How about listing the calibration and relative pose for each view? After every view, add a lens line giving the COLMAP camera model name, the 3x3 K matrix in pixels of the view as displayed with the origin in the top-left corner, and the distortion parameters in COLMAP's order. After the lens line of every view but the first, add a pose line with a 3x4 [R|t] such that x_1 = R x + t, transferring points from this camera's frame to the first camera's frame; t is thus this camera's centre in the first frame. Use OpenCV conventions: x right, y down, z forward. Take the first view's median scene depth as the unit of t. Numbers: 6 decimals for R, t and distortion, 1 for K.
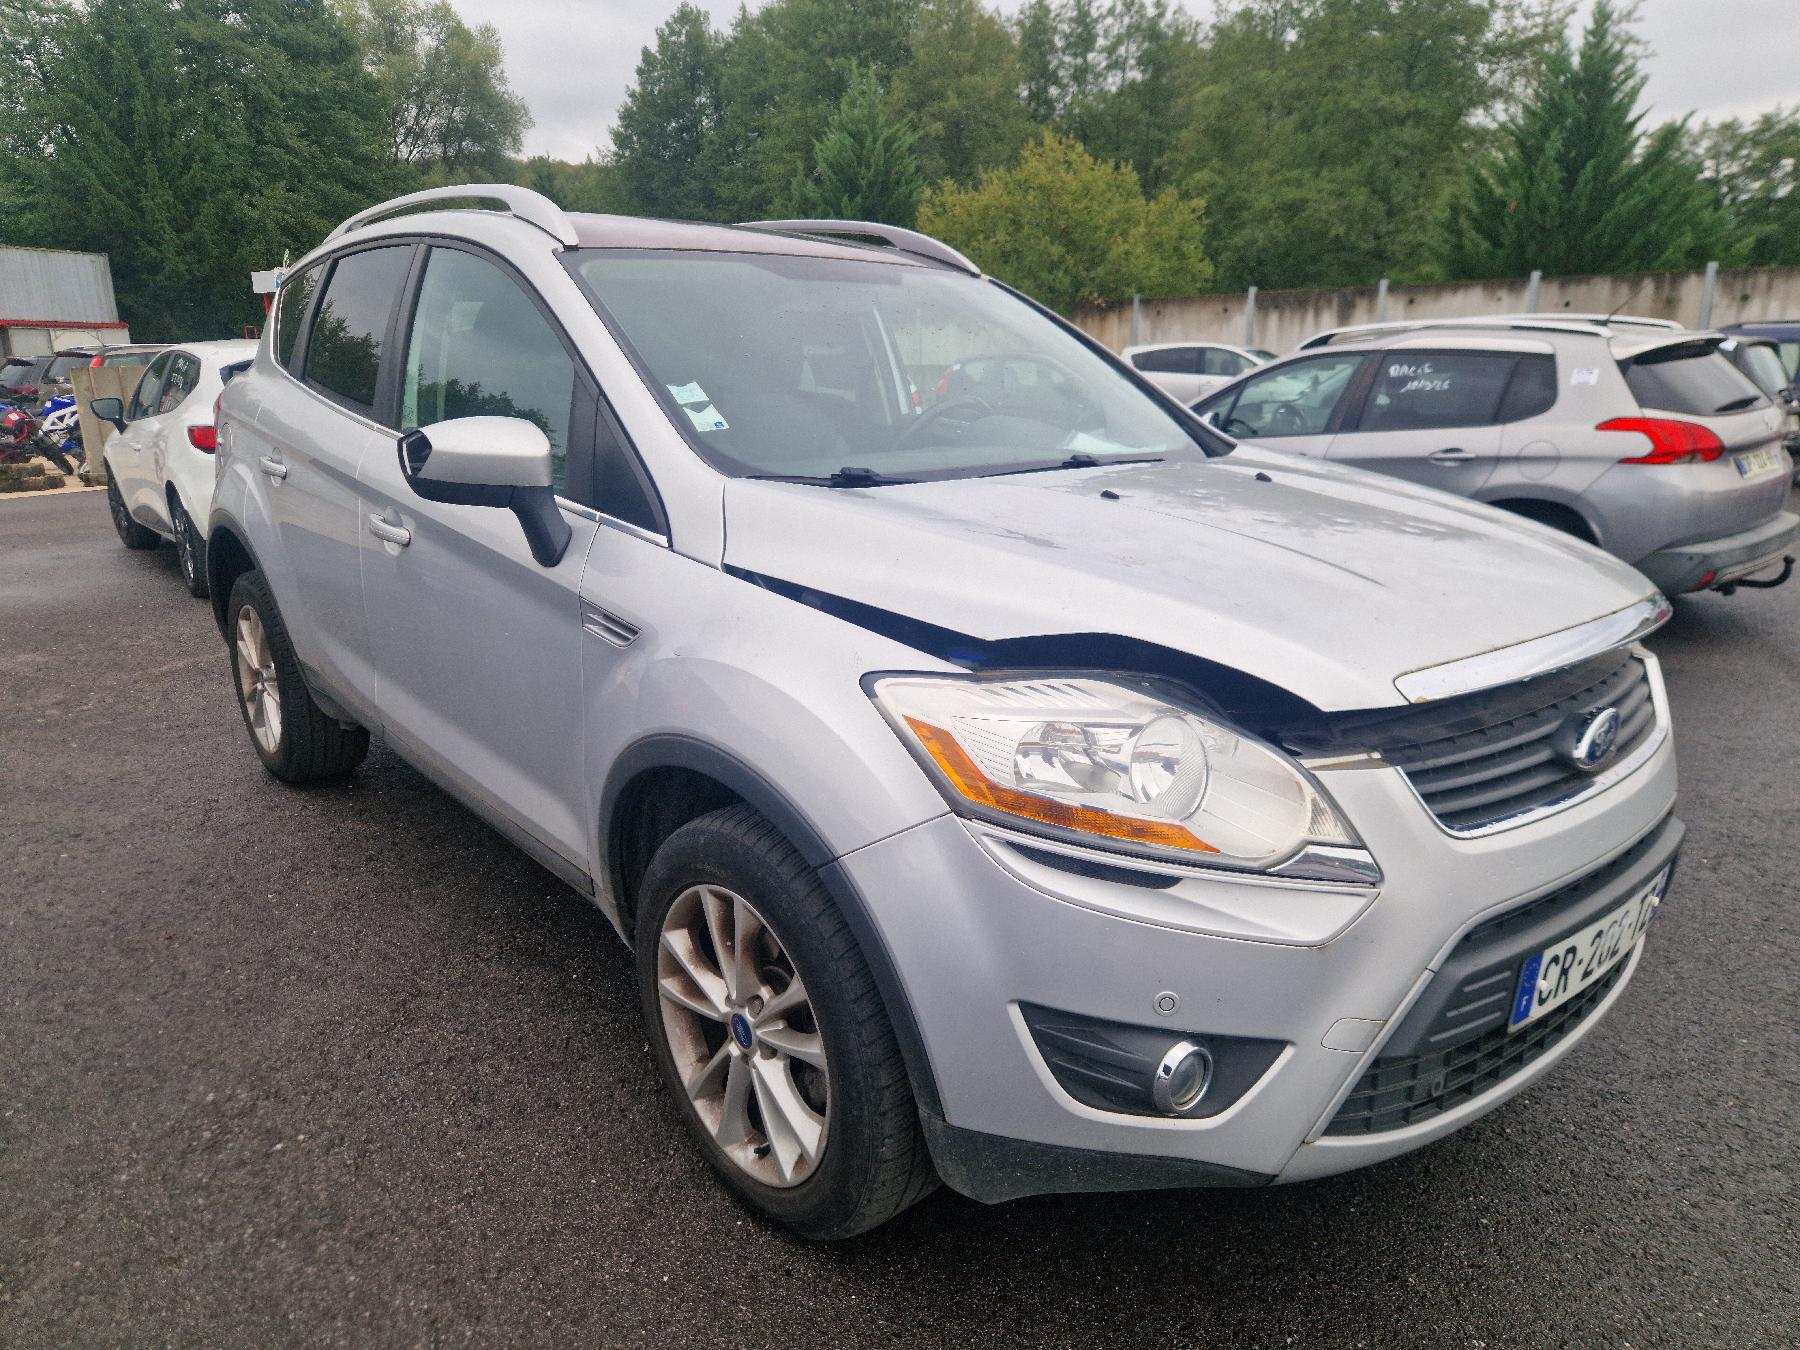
lens RADIAL K [[1231.5, 0, 900.0], [0, 1231.5, 675.0], [0, 0, 1]] dist [0.061219, -0.046747]
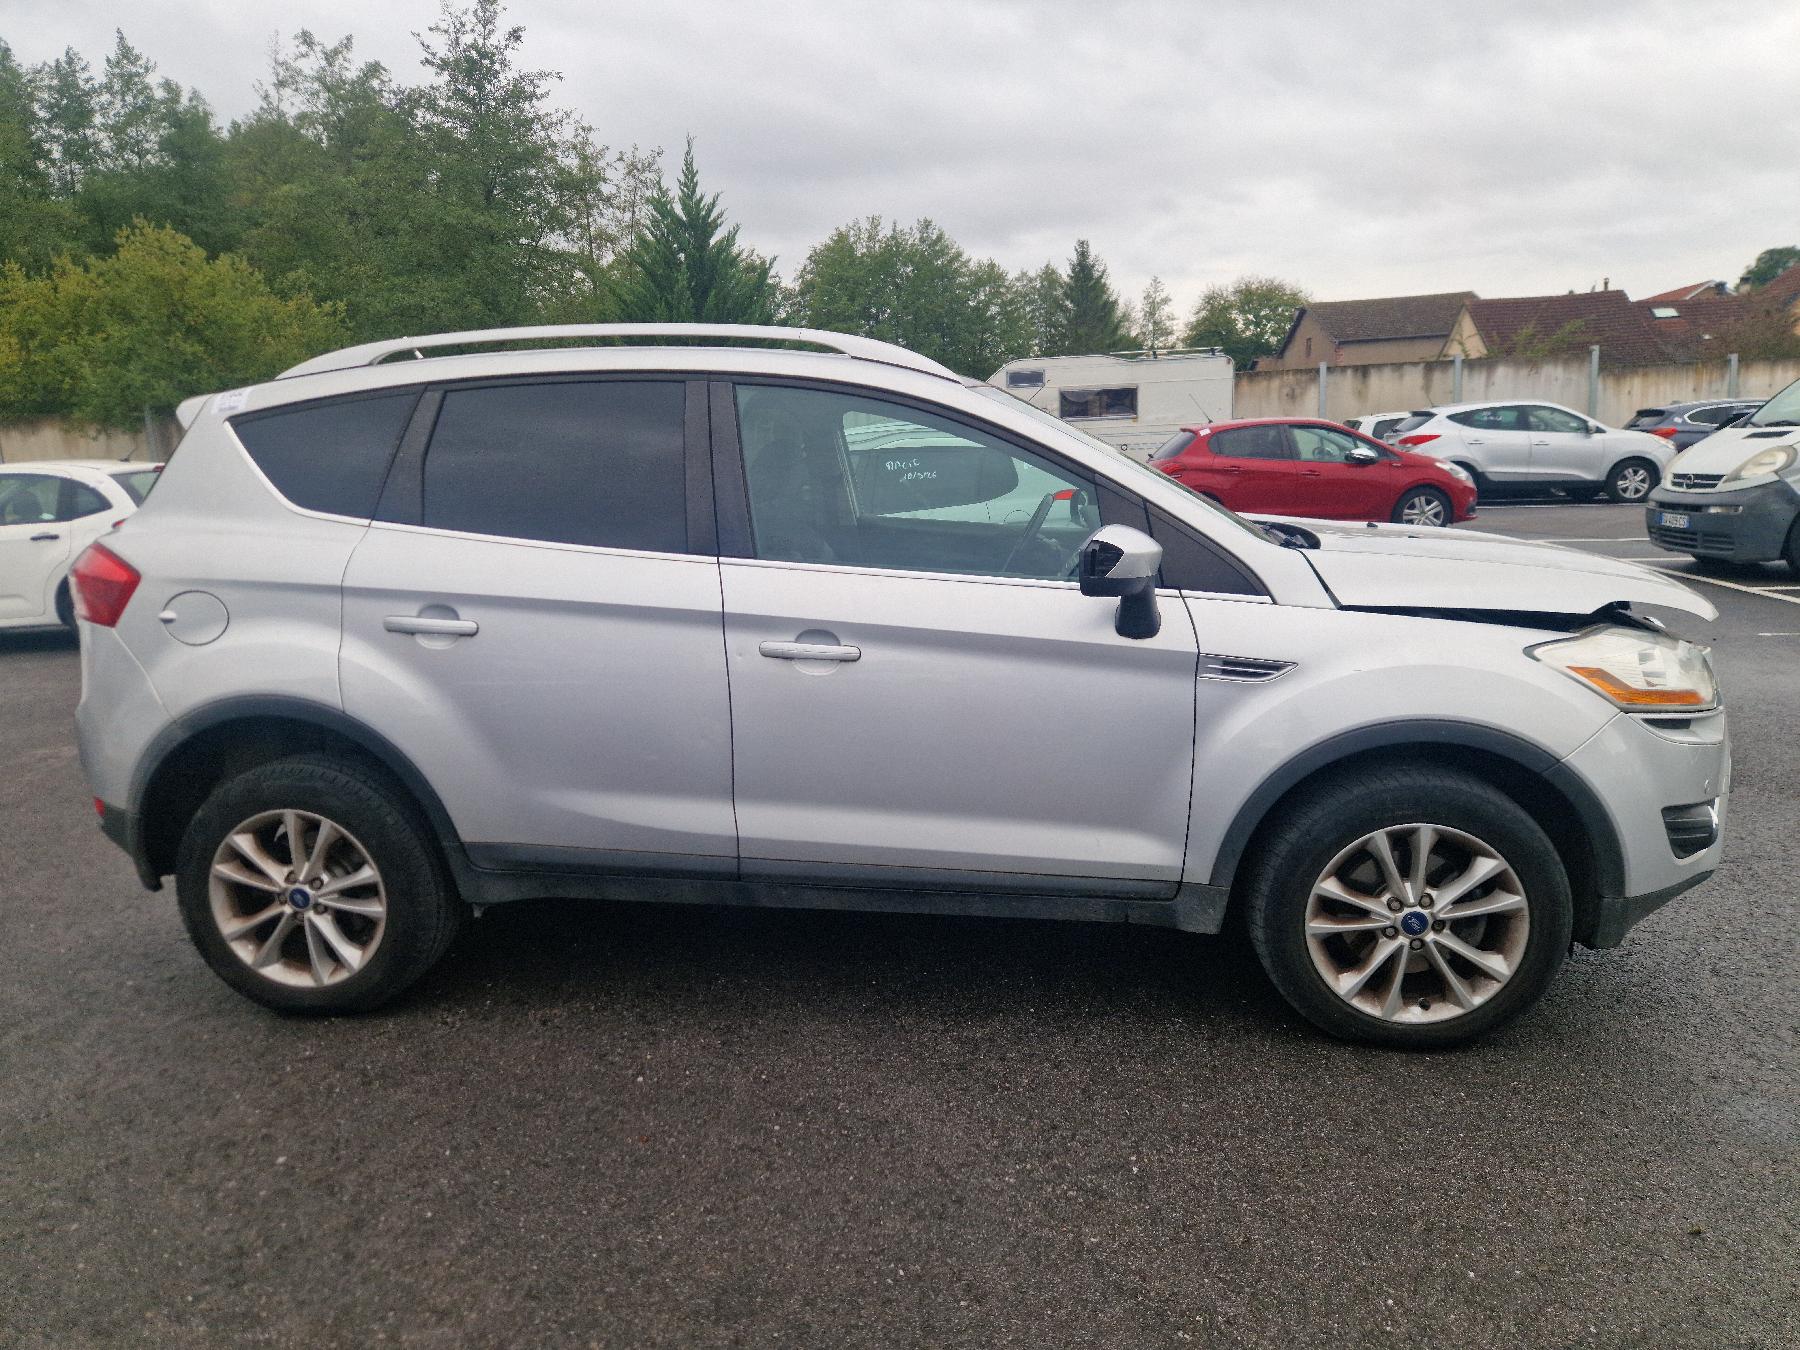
lens RADIAL K [[1231.5, 0, 900.0], [0, 1231.5, 675.0], [0, 0, 1]] dist [0.061219, -0.046747]
pose [[0.739078, -0.158727, 0.654652, -0.153724], [0.206488, 0.978441, 0.004116, -0.012798], [-0.641191, 0.132135, 0.755919, 0.026313]]
